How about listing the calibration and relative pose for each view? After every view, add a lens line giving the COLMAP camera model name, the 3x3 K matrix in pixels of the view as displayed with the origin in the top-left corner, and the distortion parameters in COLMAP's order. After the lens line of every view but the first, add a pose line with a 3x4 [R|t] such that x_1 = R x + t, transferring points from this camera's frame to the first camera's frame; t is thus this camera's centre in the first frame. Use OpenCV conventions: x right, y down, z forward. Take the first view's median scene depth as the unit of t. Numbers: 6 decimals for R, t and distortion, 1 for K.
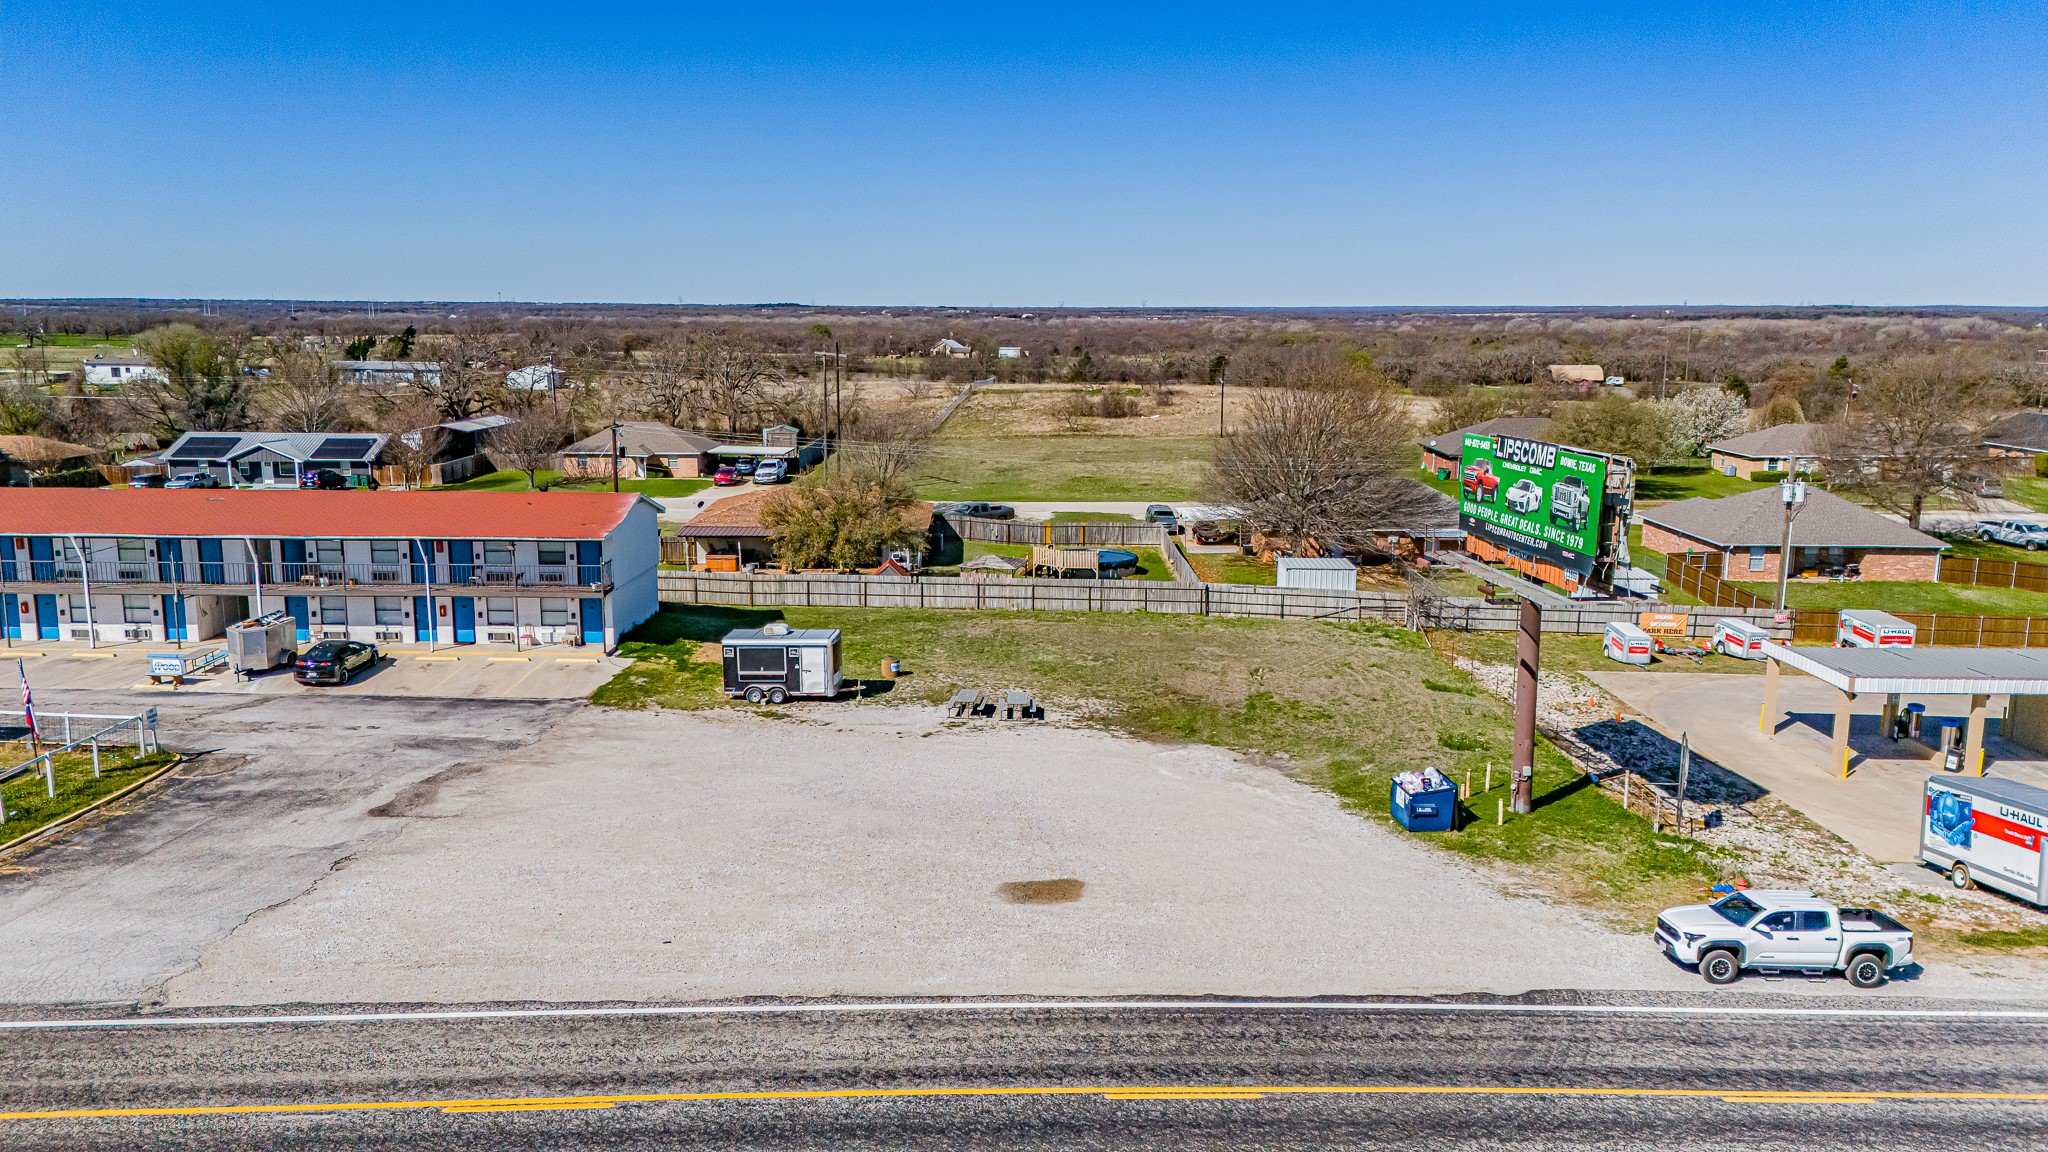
lens RADIAL K [[1498.1, 0, 1029.7], [0, 1498.1, 582.9], [0, 0, 1]] dist [0.087423, -0.087403]
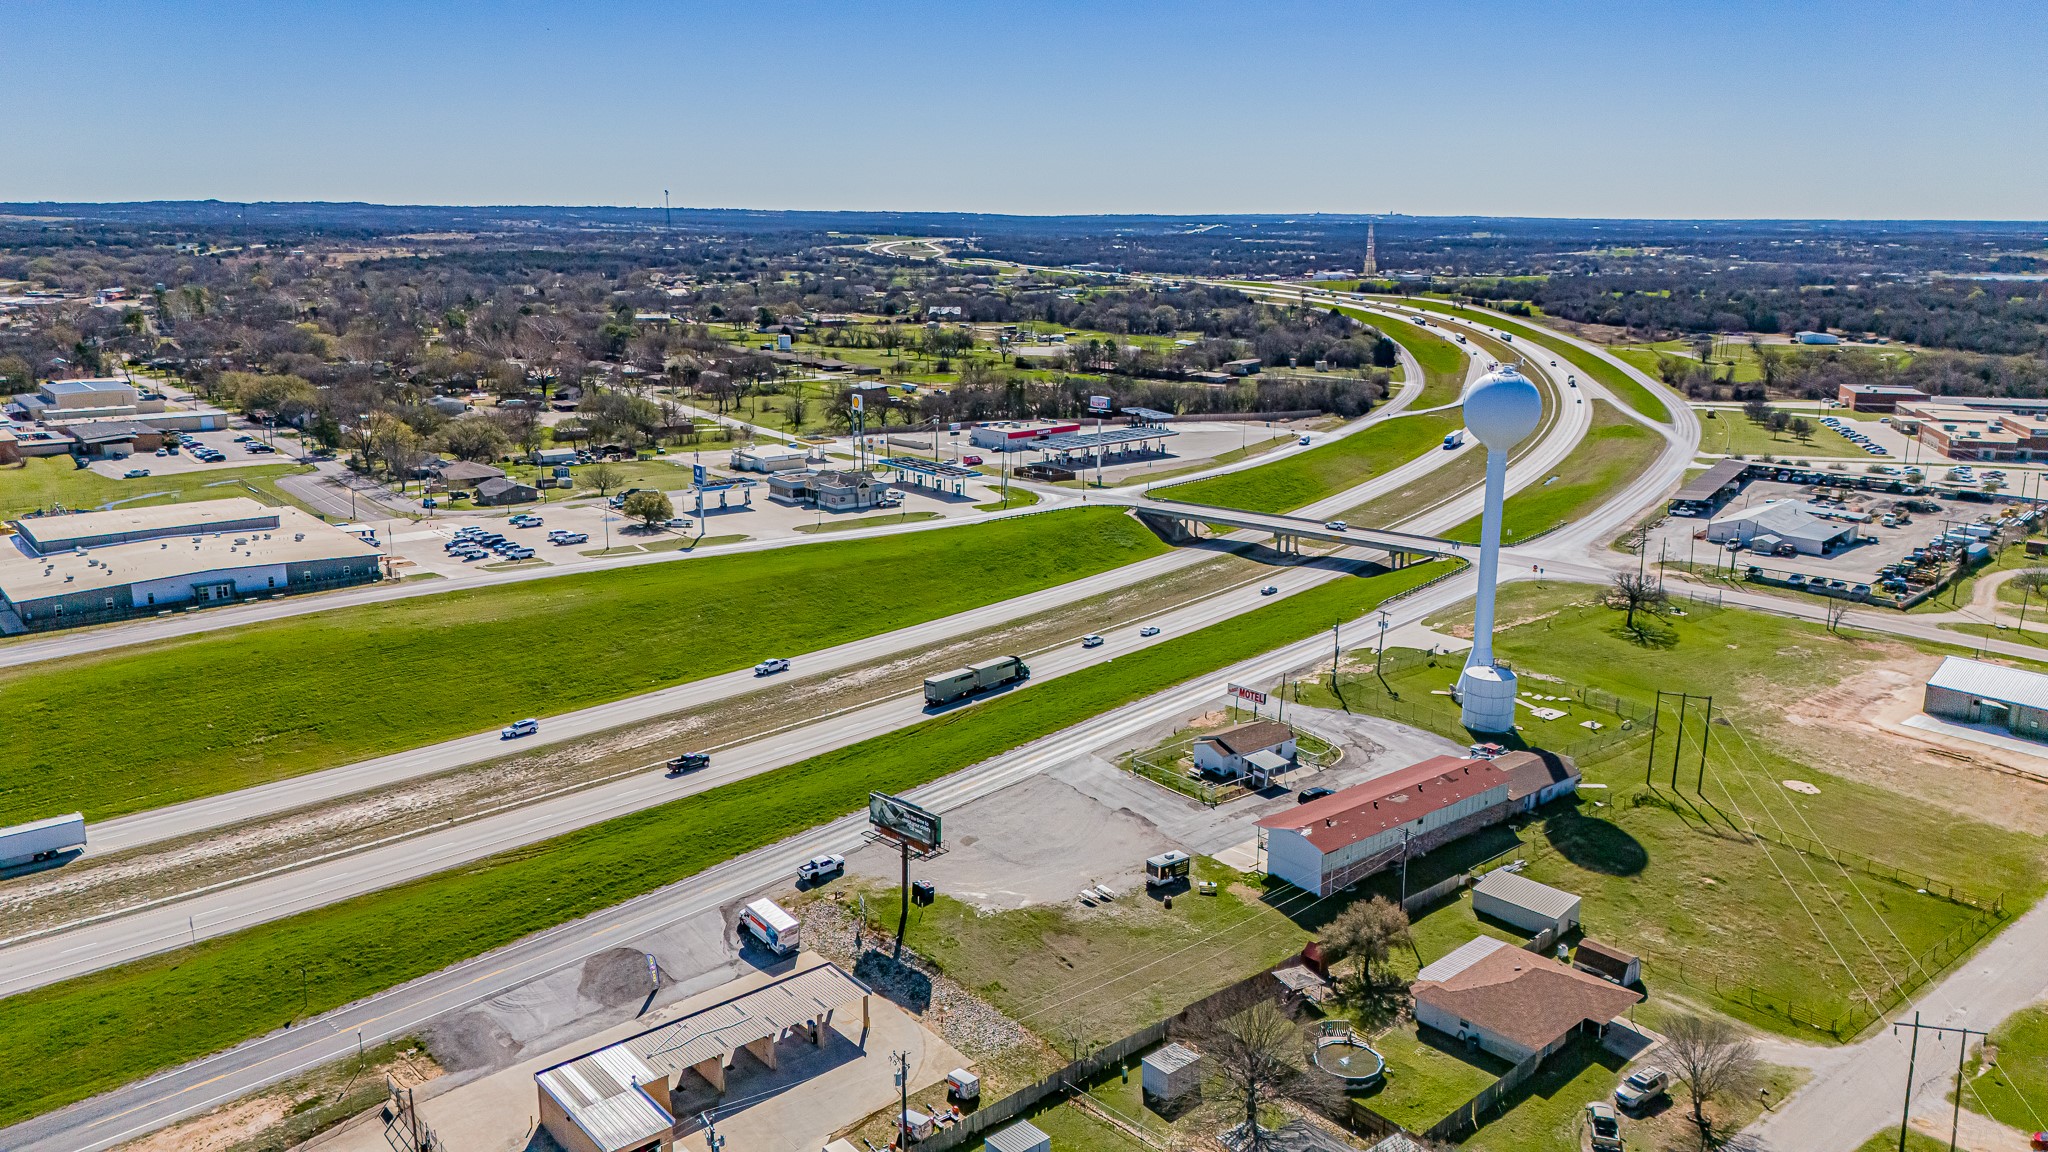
lens RADIAL K [[1498.1, 0, 1031.5], [0, 1498.1, 588.6], [0, 0, 1]] dist [0.087423, -0.087403]
pose [[-0.755926, 0.152174, -0.636725, 1.701942], [-0.123625, 0.921928, 0.367105, -1.401942], [0.642878, 0.356219, -0.678097, 2.563708]]
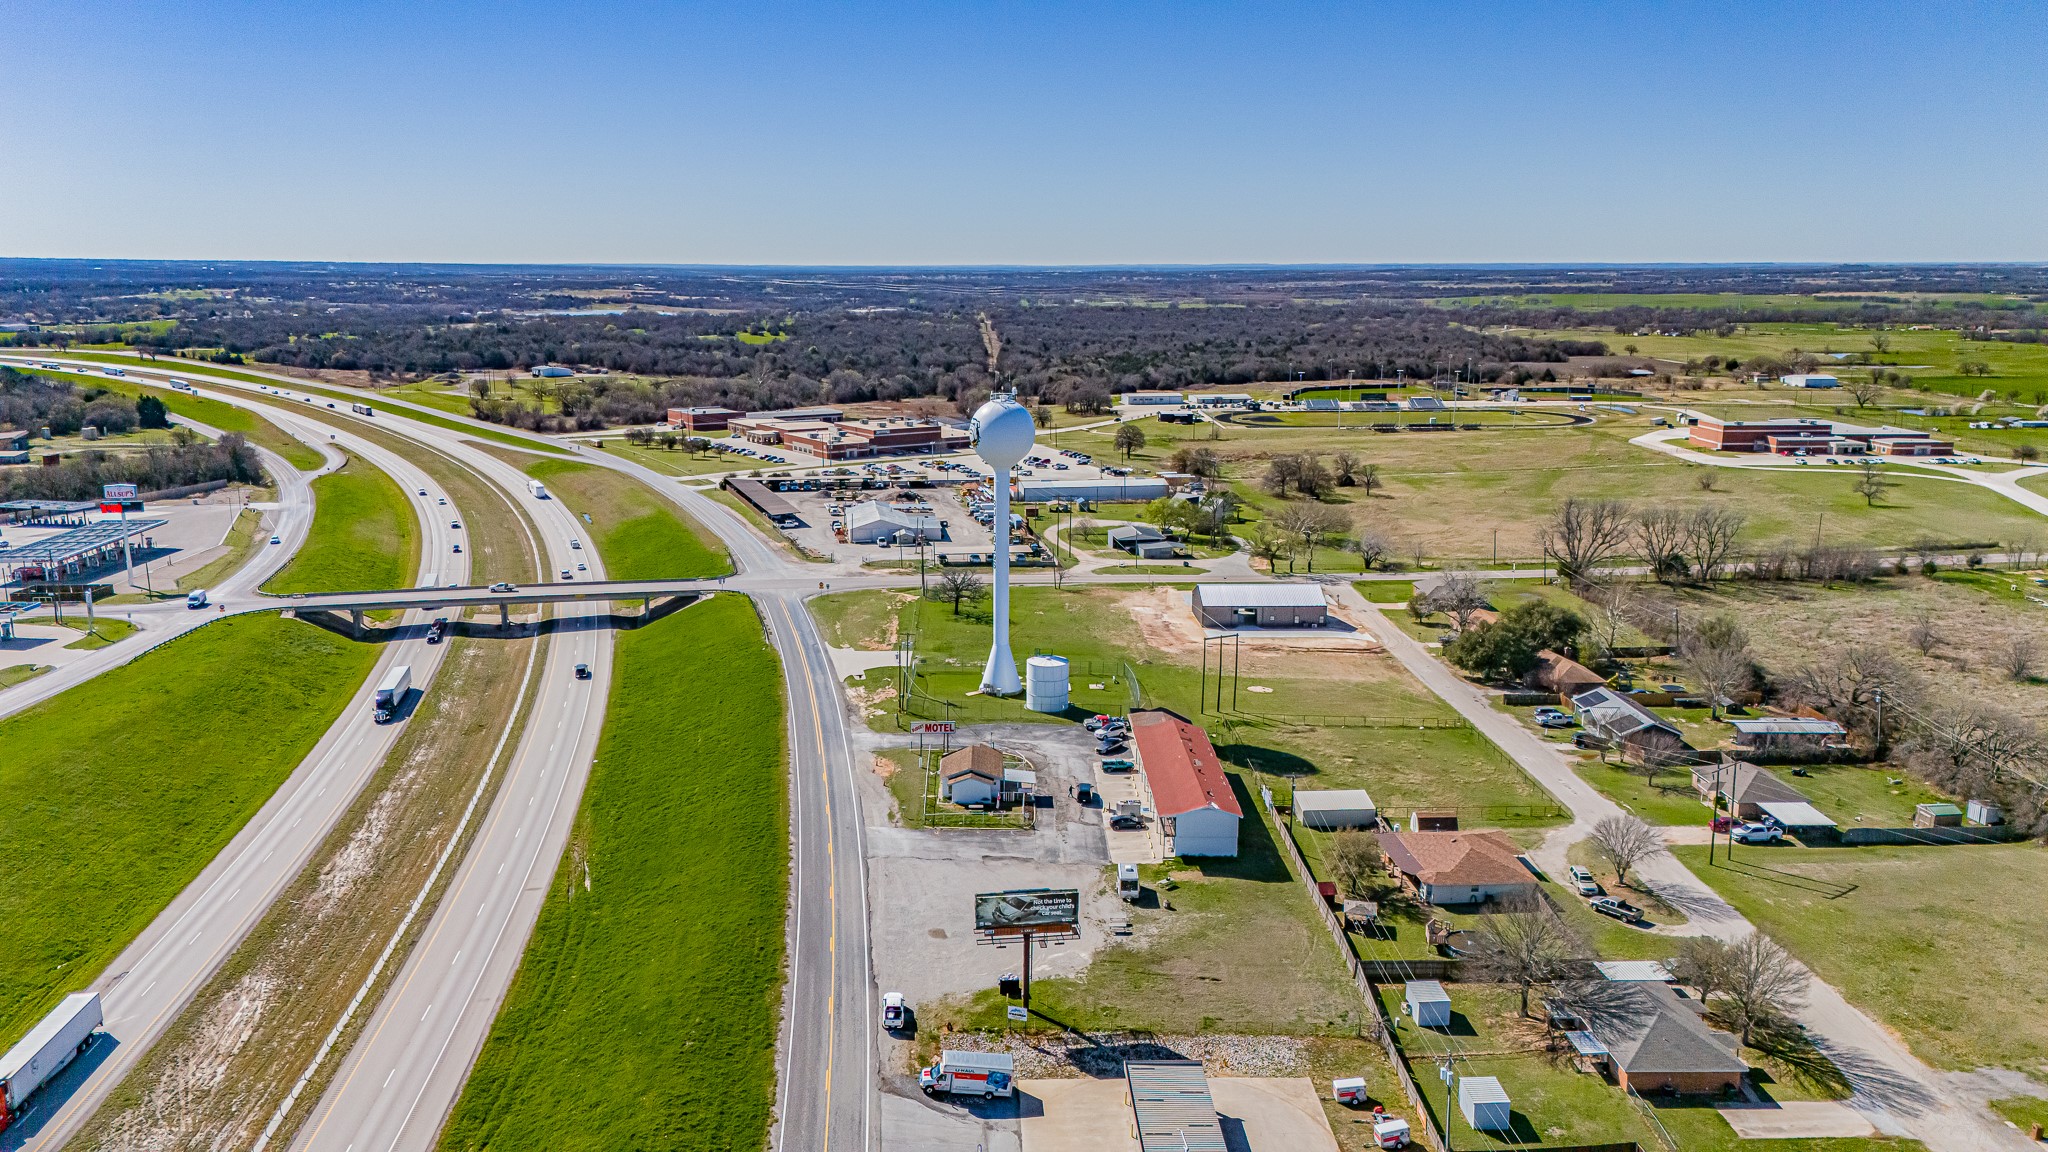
lens RADIAL K [[1498.1, 0, 1024.6], [0, 1498.1, 569.9], [0, 0, 1]] dist [0.087423, -0.087403]
pose [[0.044536, 0.199305, -0.978925, 2.539428], [-0.179868, 0.965484, 0.188385, -1.033052], [0.982682, 0.167687, 0.078847, 0.508367]]
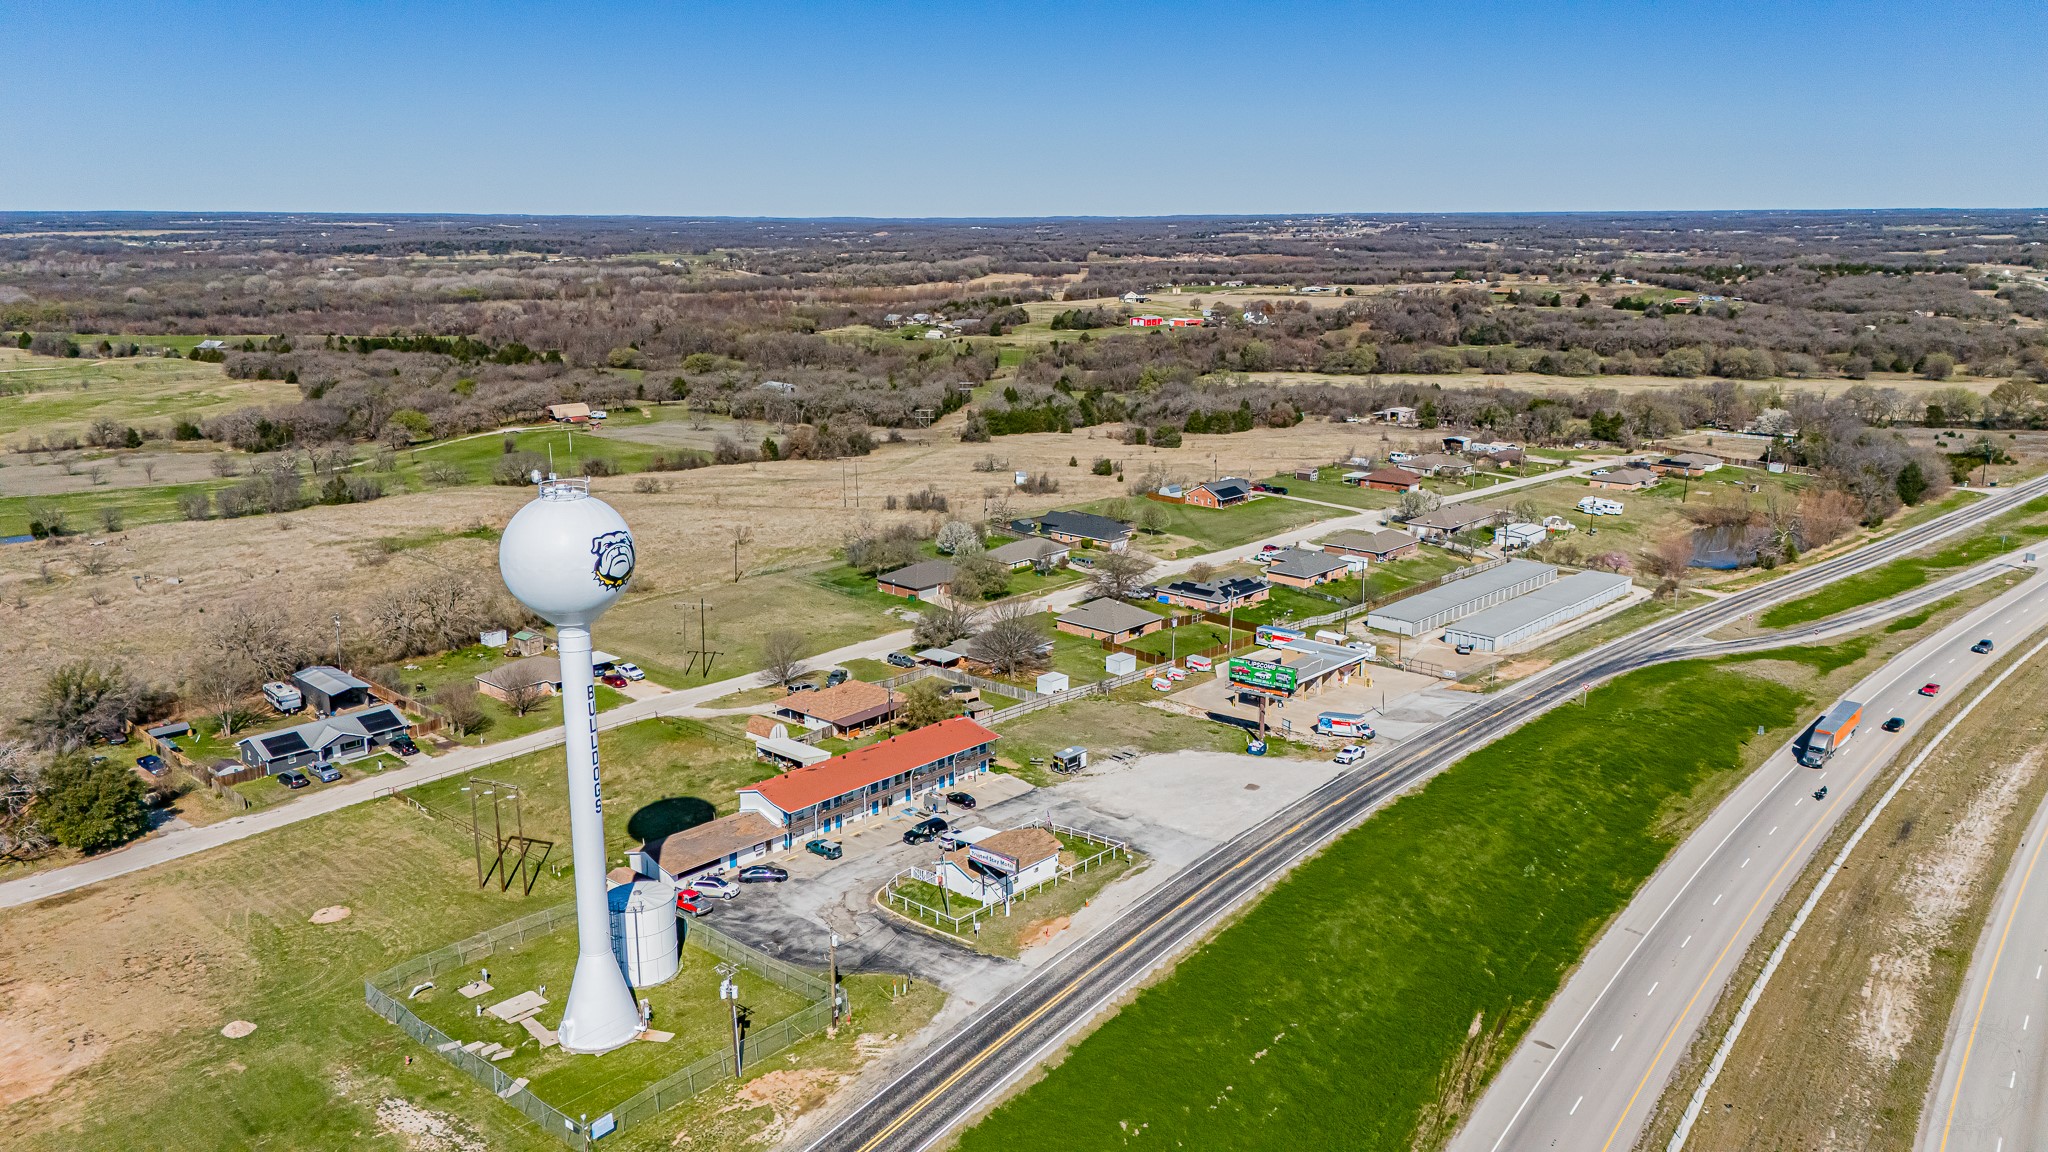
lens RADIAL K [[1498.1, 0, 1027.8], [0, 1498.1, 581.2], [0, 0, 1]] dist [0.087423, -0.087403]
pose [[0.665824, -0.180775, 0.723877, -2.573365], [0.136684, 0.983338, 0.119848, -0.748823], [-0.733482, 0.019145, 0.679440, -1.169669]]
